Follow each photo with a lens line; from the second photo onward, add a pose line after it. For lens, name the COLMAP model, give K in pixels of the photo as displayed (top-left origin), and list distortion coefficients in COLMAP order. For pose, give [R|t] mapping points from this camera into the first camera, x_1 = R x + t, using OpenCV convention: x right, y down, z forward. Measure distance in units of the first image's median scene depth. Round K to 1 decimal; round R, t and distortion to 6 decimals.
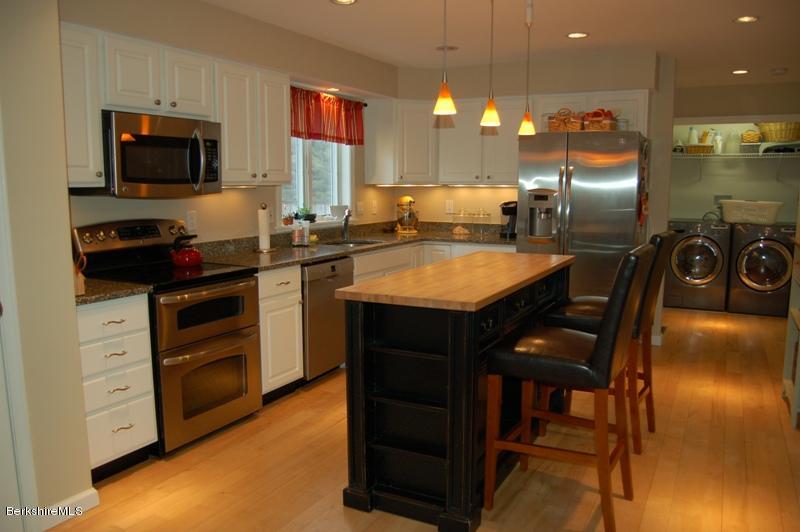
lens RADIAL K [[628.0, 0, 397.2], [0, 628.0, 276.7], [0, 0, 1]] dist [-0.096634, 0.046199]
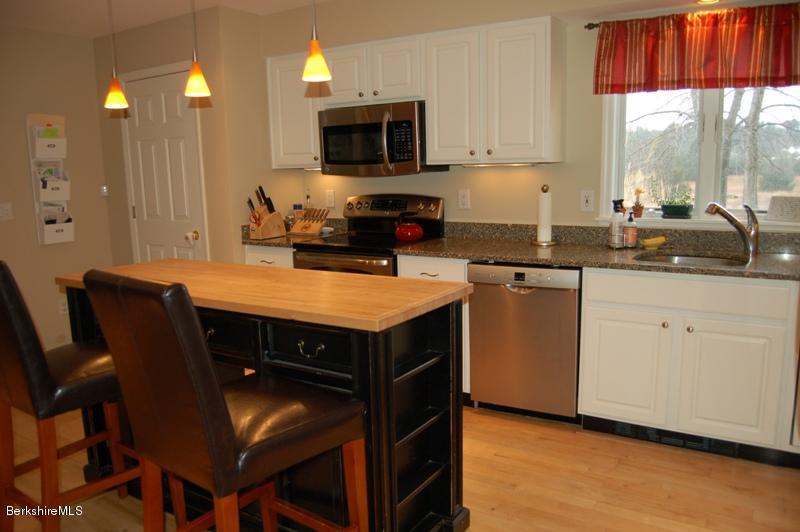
lens RADIAL K [[628.0, 0, 397.2], [0, 628.0, 276.7], [0, 0, 1]] dist [-0.096634, 0.046199]
pose [[-0.079061, 0.174562, -0.981467, 0.548794], [-0.123462, 0.975254, 0.183402, -0.113234], [0.989195, 0.135674, -0.055553, 0.780993]]
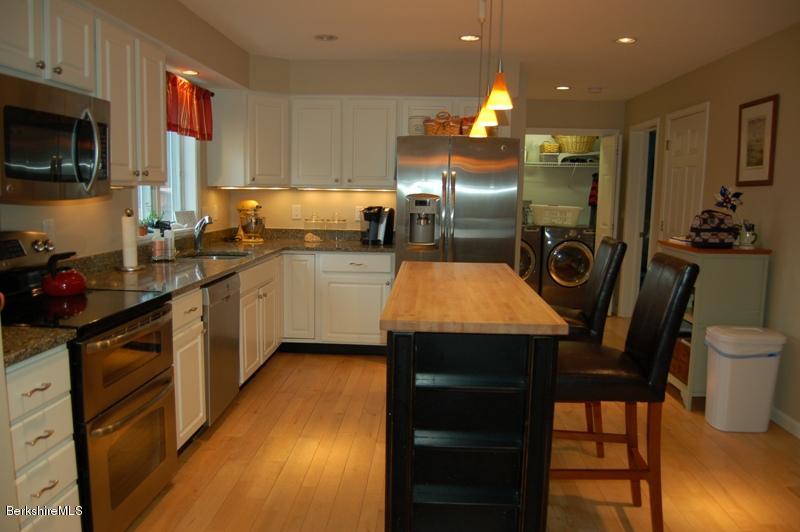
lens RADIAL K [[628.0, 0, 397.2], [0, 628.0, 276.7], [0, 0, 1]] dist [-0.096634, 0.046199]
pose [[0.906980, -0.041034, 0.419171, -0.211927], [0.043032, 0.999063, 0.004690, -0.018784], [-0.418970, 0.013784, 0.907895, 0.136641]]
